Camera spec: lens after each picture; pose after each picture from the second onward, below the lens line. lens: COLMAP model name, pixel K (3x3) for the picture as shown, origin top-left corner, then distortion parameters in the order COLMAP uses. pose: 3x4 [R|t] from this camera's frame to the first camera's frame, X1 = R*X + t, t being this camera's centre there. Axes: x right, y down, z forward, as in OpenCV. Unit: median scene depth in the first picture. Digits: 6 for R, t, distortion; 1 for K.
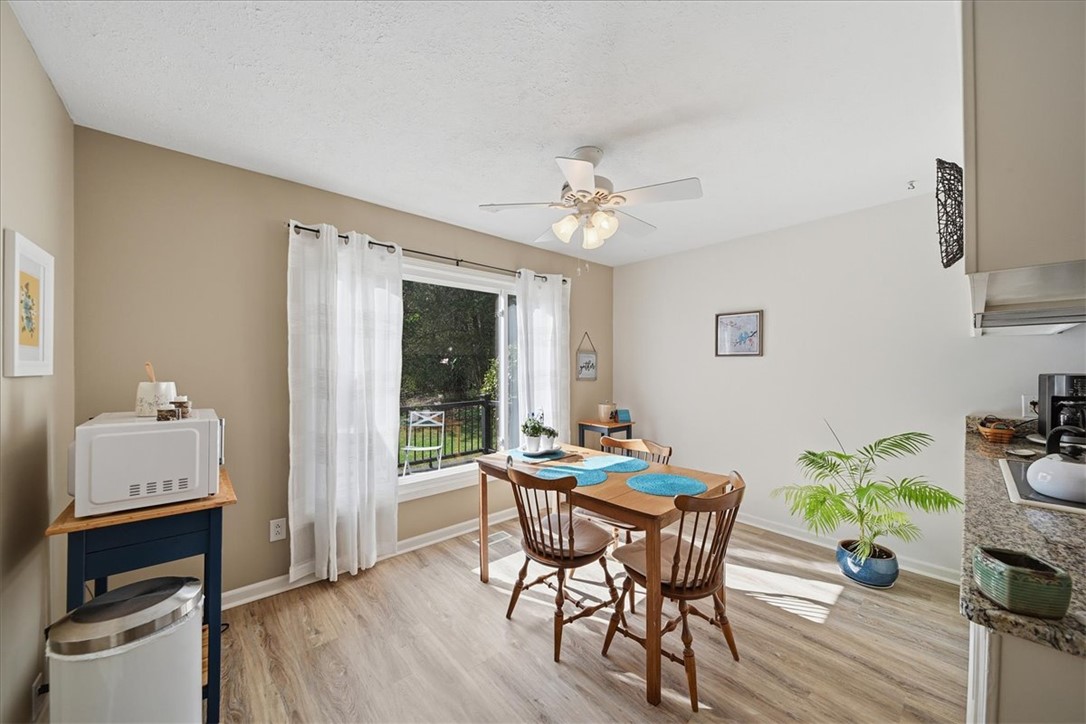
lens RADIAL K [[389.2, 0, 541.2], [0, 389.2, 370.2], [0, 0, 1]] dist [-0.001455, -0.000213]
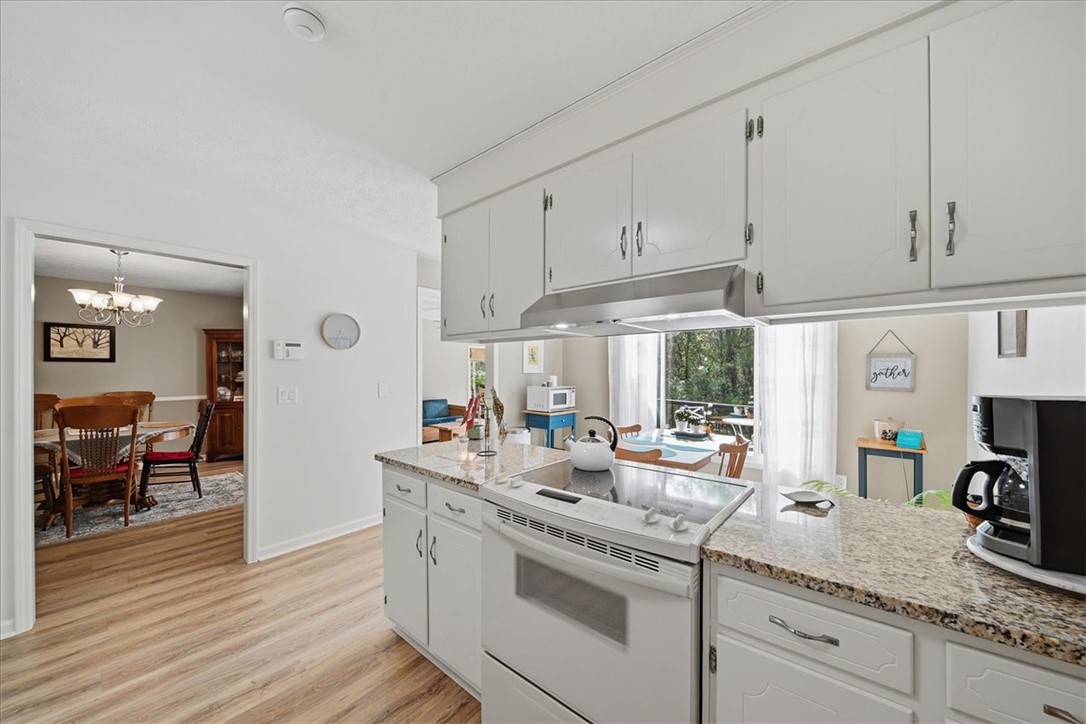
lens RADIAL K [[408.3, 0, 541.0], [0, 408.3, 368.3], [0, 0, 1]] dist [-0.000458, -0.000059]
pose [[0.126200, -0.002692, -0.992001, 1.015809], [-0.009207, 0.999950, -0.003885, -0.011521], [0.991962, 0.009623, 0.126169, 0.237826]]
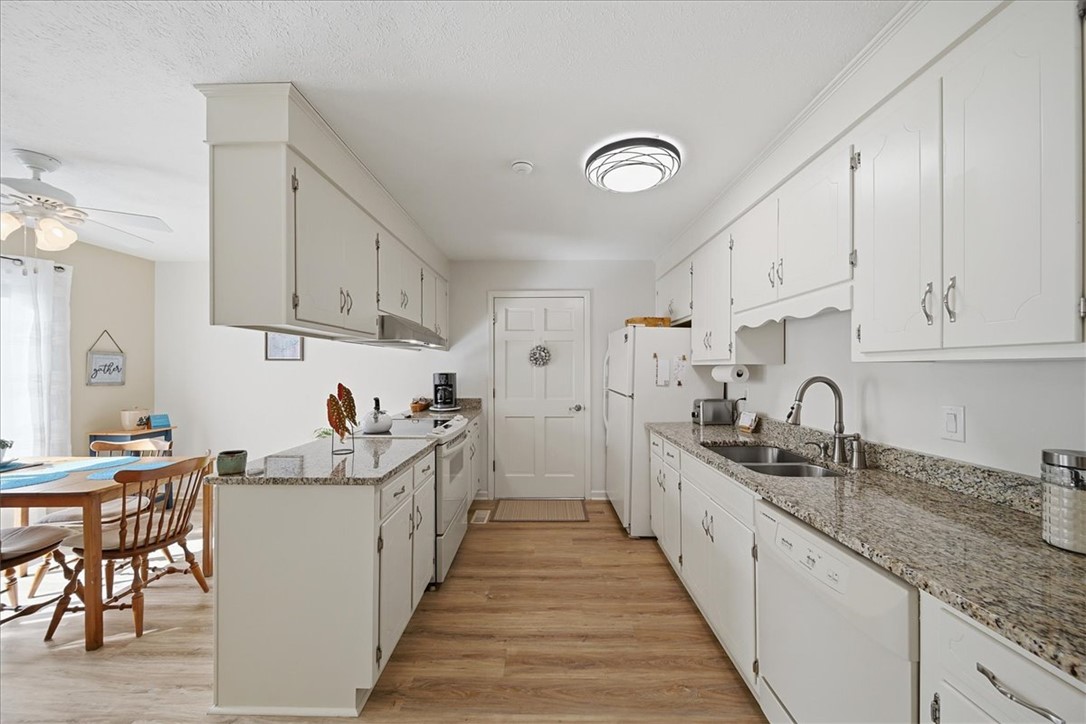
lens RADIAL K [[389.2, 0, 541.2], [0, 389.2, 370.2], [0, 0, 1]] dist [-0.001455, -0.000213]
pose [[0.670930, -0.001952, 0.741518, 0.150870], [0.007690, 0.999961, -0.004326, 0.004634], [-0.741480, 0.008605, 0.670919, -0.379472]]
